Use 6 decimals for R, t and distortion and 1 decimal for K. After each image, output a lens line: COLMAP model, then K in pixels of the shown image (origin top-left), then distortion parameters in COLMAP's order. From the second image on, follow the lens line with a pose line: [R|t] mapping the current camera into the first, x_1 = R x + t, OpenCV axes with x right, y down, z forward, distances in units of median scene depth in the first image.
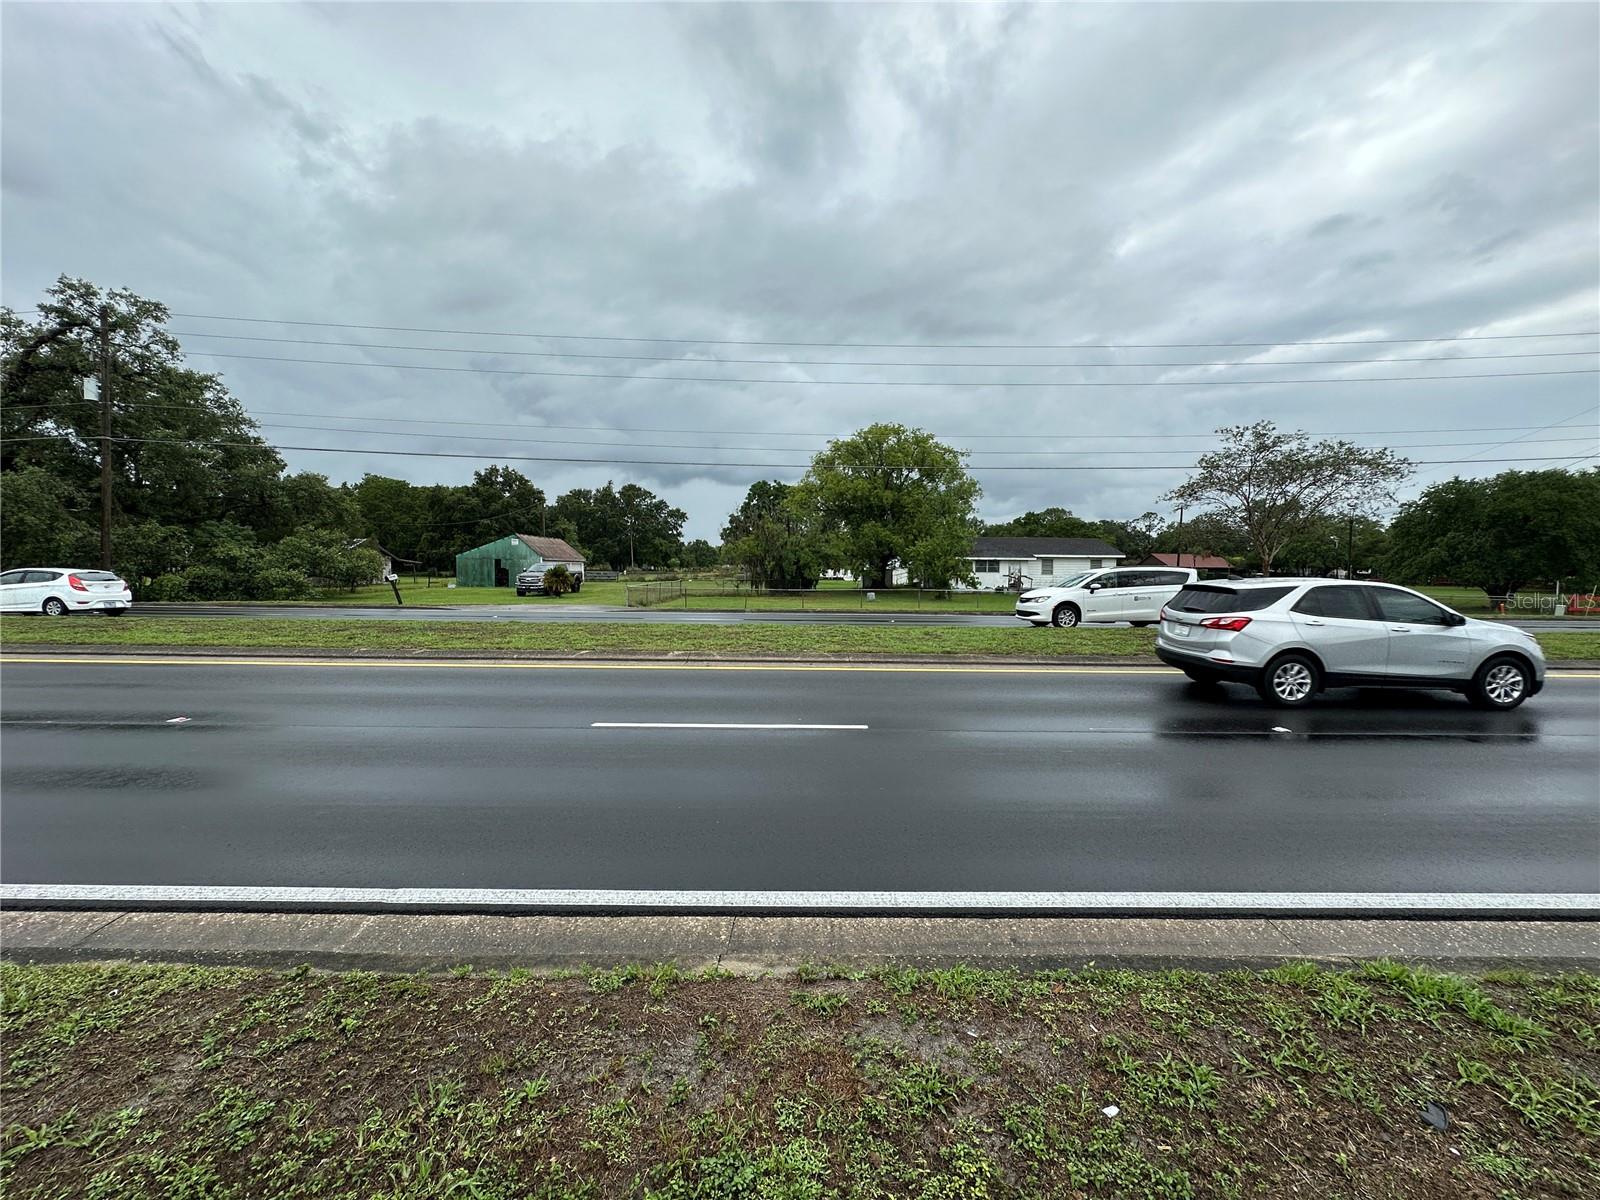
lens RADIAL K [[651.0, 0, 779.6], [0, 651.0, 566.8], [0, 0, 1]] dist [0.004005, 0.000550]
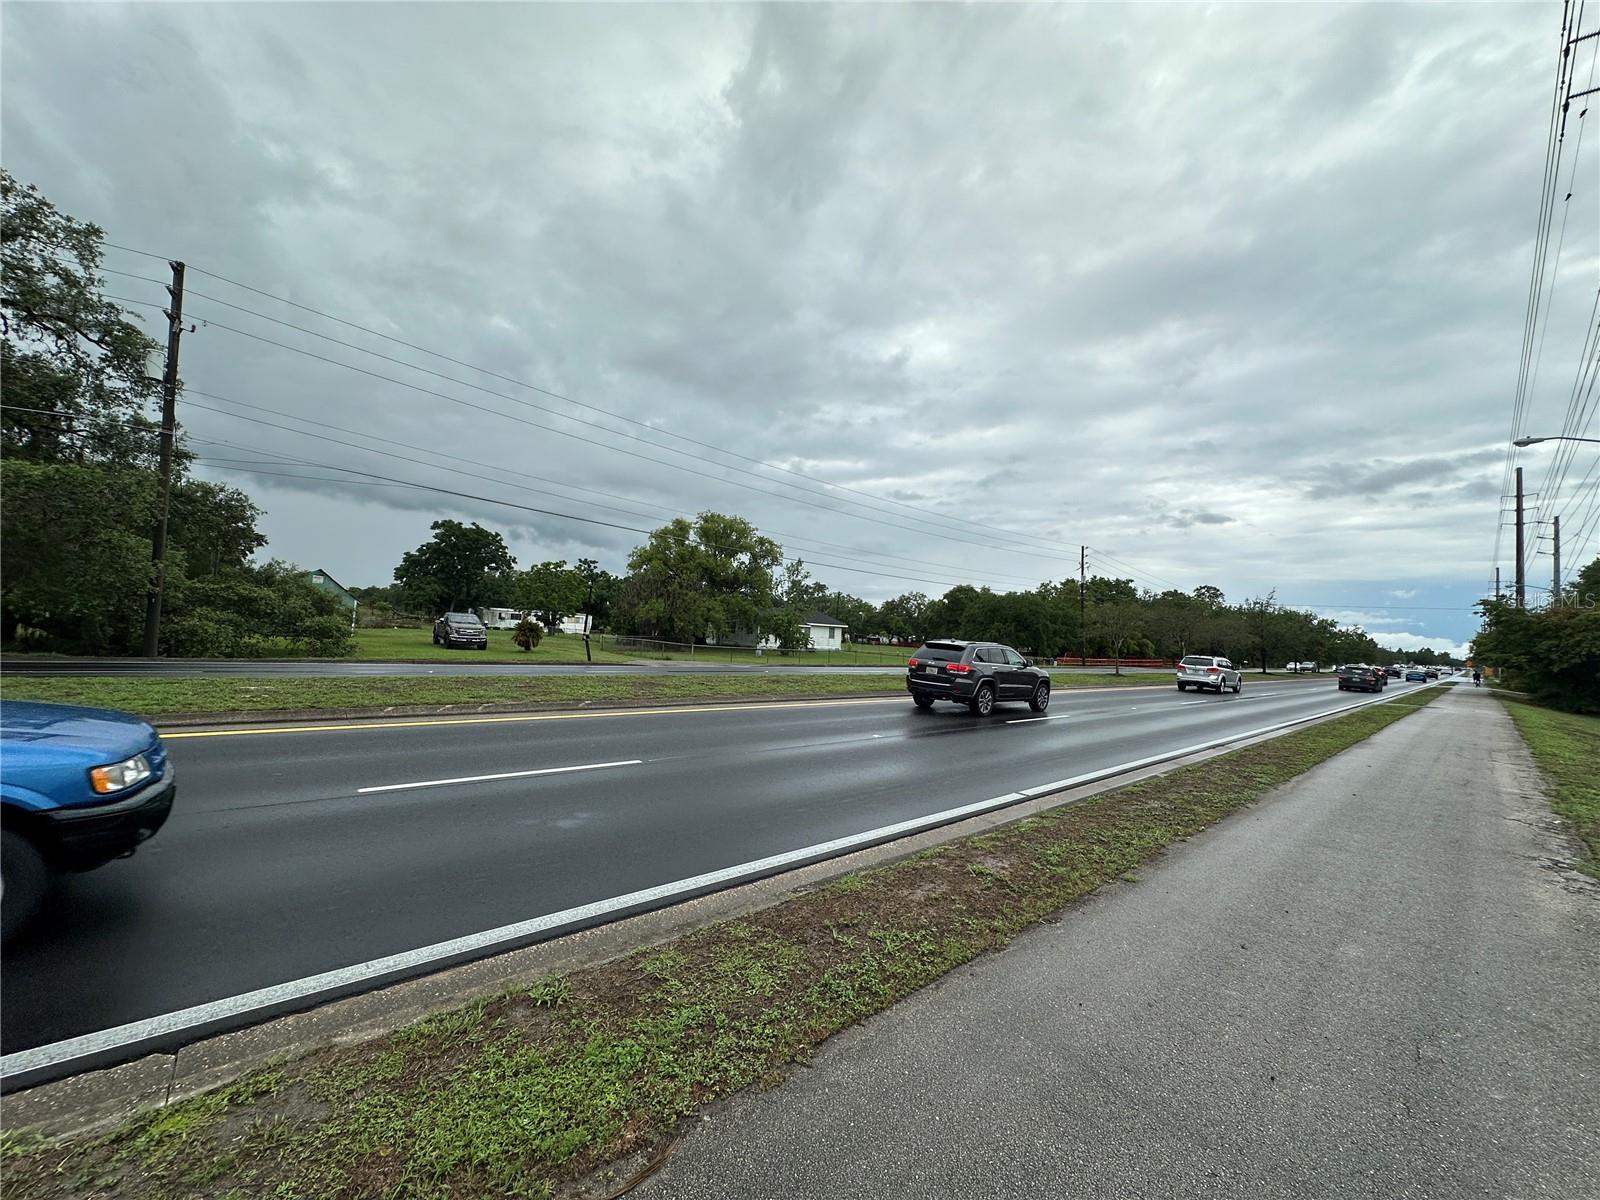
lens RADIAL K [[651.0, 0, 806.6], [0, 651.0, 600.9], [0, 0, 1]] dist [0.004005, 0.000550]
pose [[0.719036, 0.064598, 0.691964, -0.544104], [-0.050357, 0.997896, -0.040831, -0.009325], [-0.693146, -0.005486, 0.720777, -0.031414]]
